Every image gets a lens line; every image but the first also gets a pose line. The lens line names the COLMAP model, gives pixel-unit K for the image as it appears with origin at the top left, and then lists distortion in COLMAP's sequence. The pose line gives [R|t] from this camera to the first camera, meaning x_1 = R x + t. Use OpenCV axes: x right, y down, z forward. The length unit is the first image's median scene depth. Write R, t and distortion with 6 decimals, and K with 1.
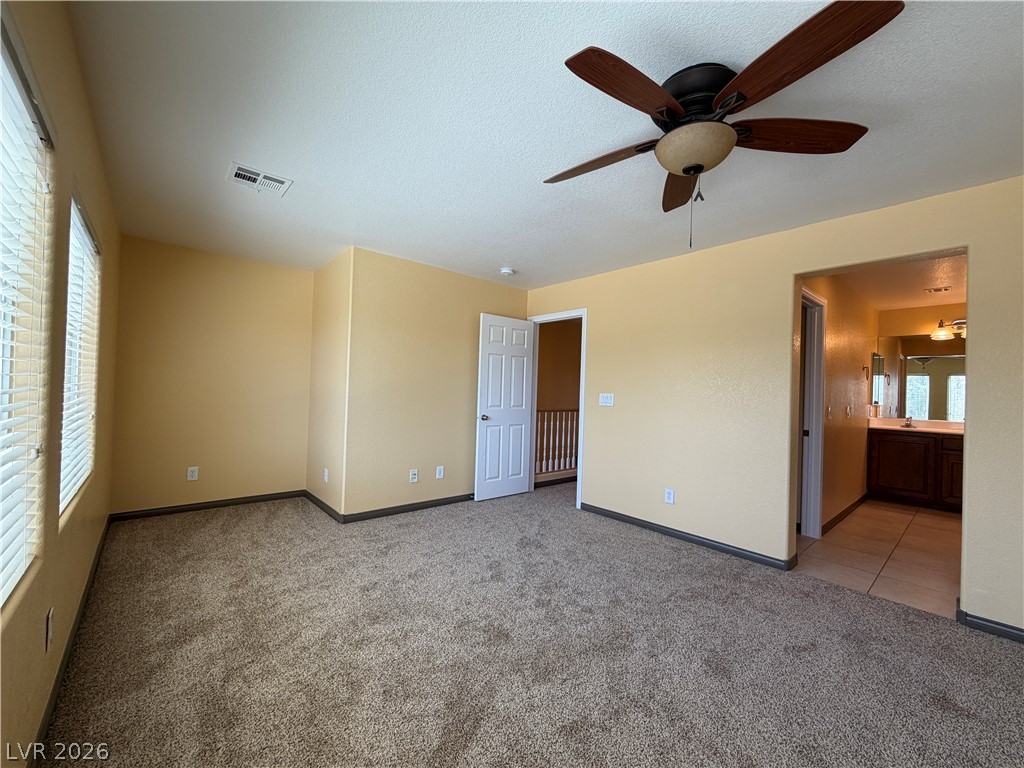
lens RADIAL K [[409.2, 0, 508.2], [0, 409.2, 385.5], [0, 0, 1]] dist [0.000515, 0.000077]
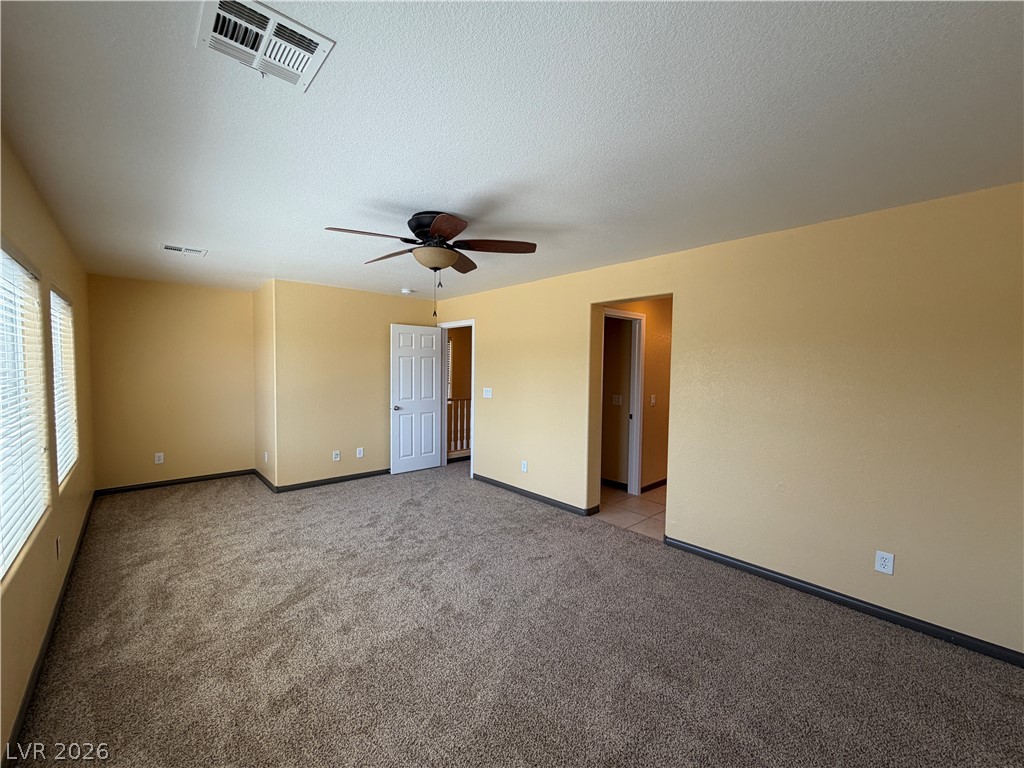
lens RADIAL K [[409.2, 0, 508.2], [0, 409.2, 385.5], [0, 0, 1]] dist [0.000515, 0.000077]
pose [[0.999615, -0.020673, 0.018501, 0.386041], [0.019607, 0.998233, 0.056093, -0.079708], [-0.019628, -0.055708, 0.998254, -0.367818]]
